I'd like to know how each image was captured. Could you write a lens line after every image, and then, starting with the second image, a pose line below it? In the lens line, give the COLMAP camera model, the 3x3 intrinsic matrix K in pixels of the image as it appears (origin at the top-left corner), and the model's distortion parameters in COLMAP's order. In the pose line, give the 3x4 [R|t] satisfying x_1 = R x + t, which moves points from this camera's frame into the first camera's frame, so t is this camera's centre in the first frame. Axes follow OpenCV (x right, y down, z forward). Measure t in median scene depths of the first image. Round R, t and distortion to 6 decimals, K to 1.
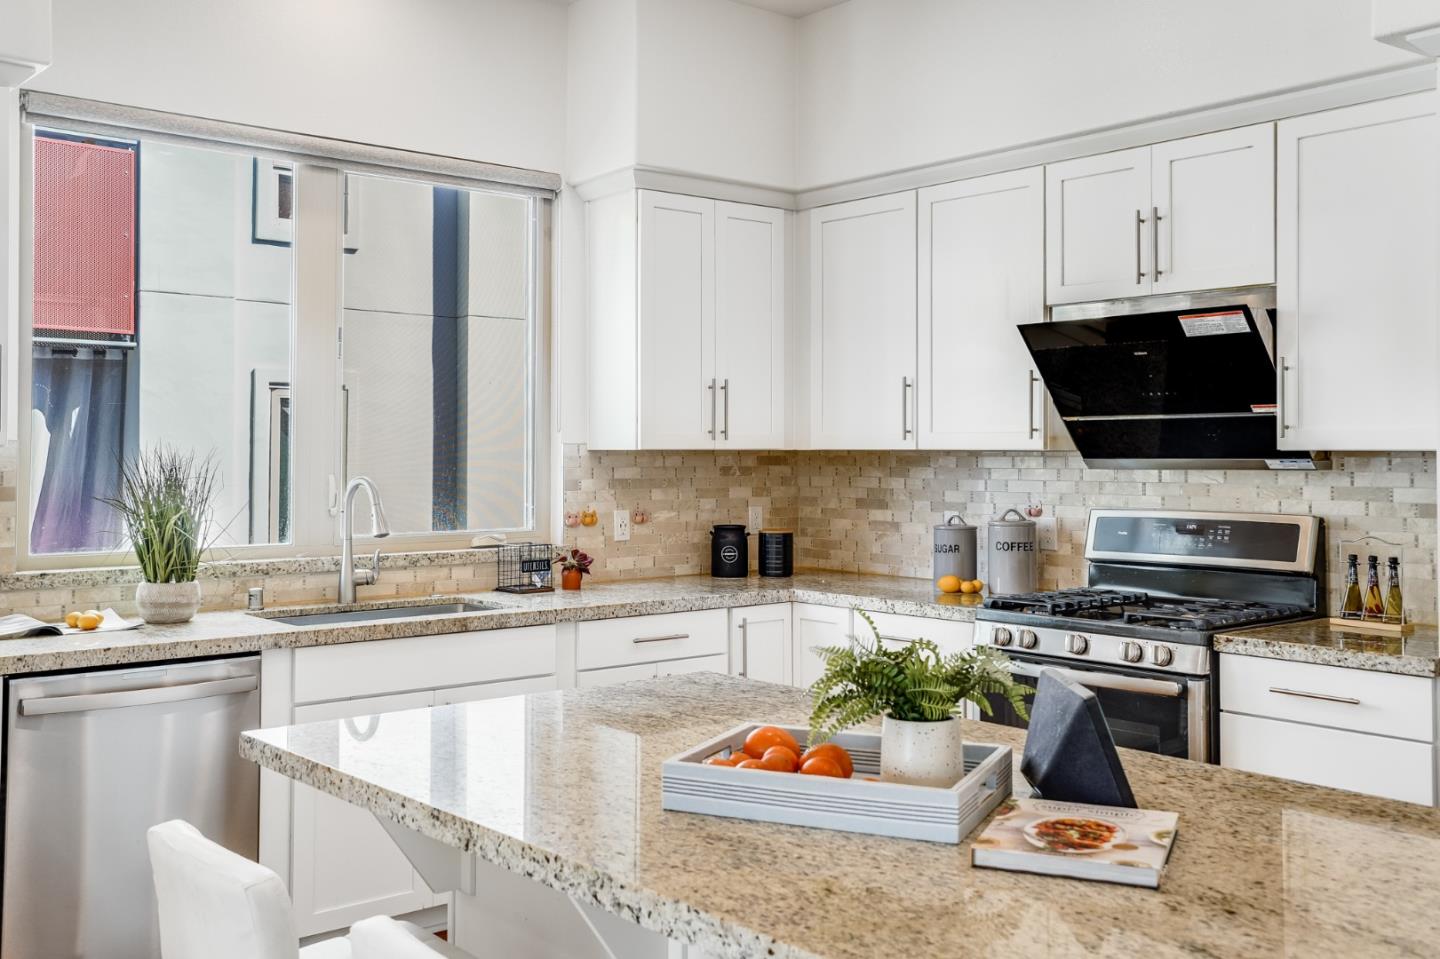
lens RADIAL K [[1426.8, 0, 722.3], [0, 1426.8, 449.6], [0, 0, 1]] dist [0.066565, 0.000282]
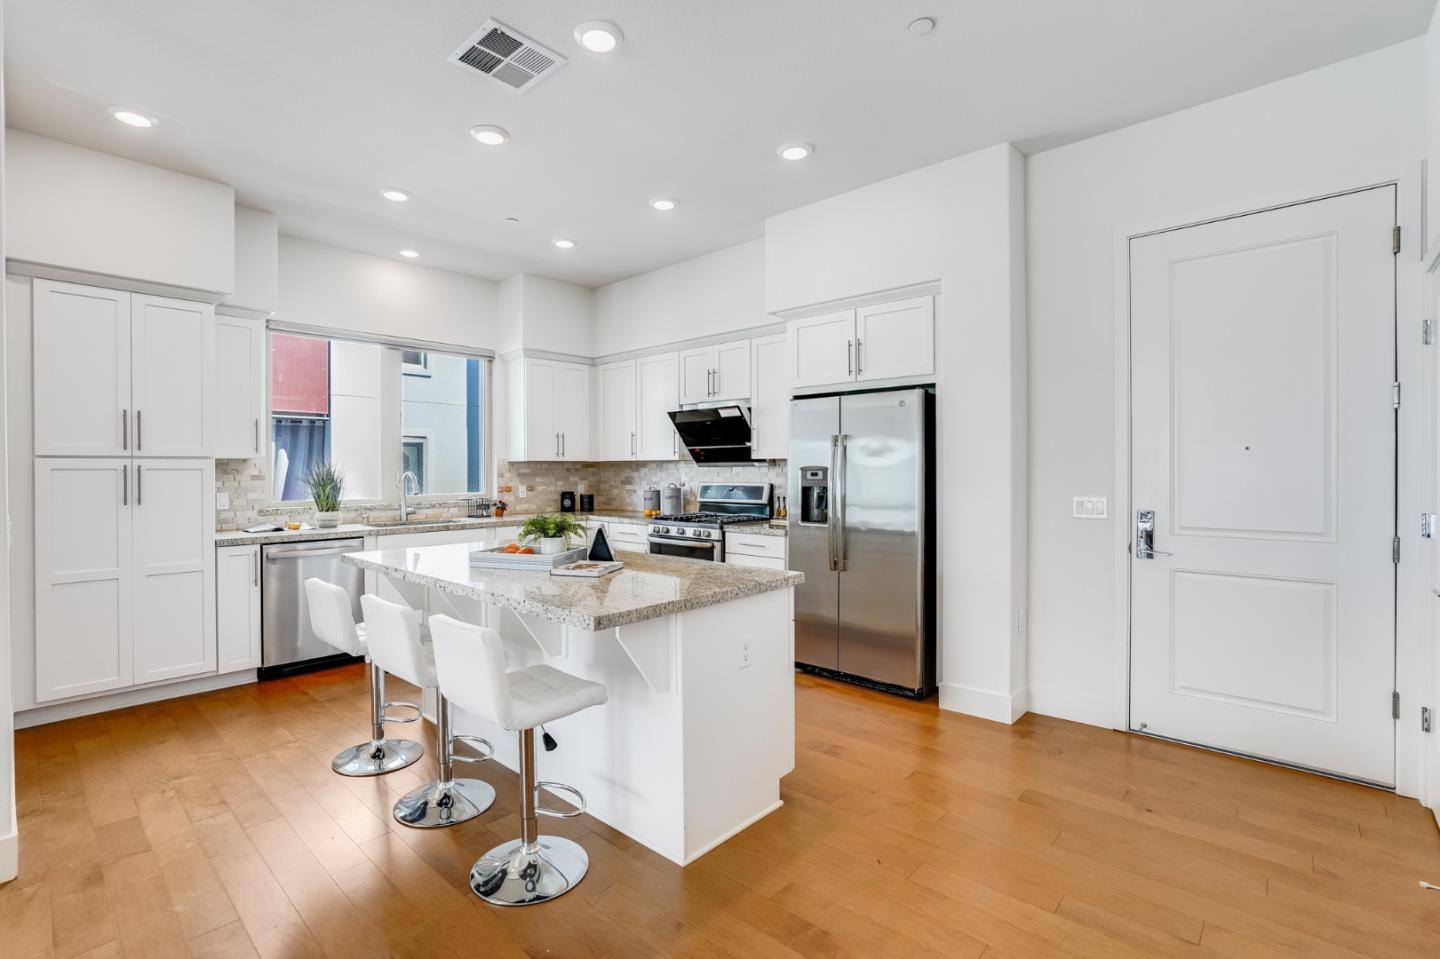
lens RADIAL K [[662.4, 0, 692.4], [0, 662.4, 484.4], [0, 0, 1]] dist [-0.002413, 0.000125]
pose [[0.995001, -0.007584, 0.099572, 0.120571], [0.004965, 0.999636, 0.026525, 0.012290], [-0.099737, -0.025898, 0.994677, -0.198232]]
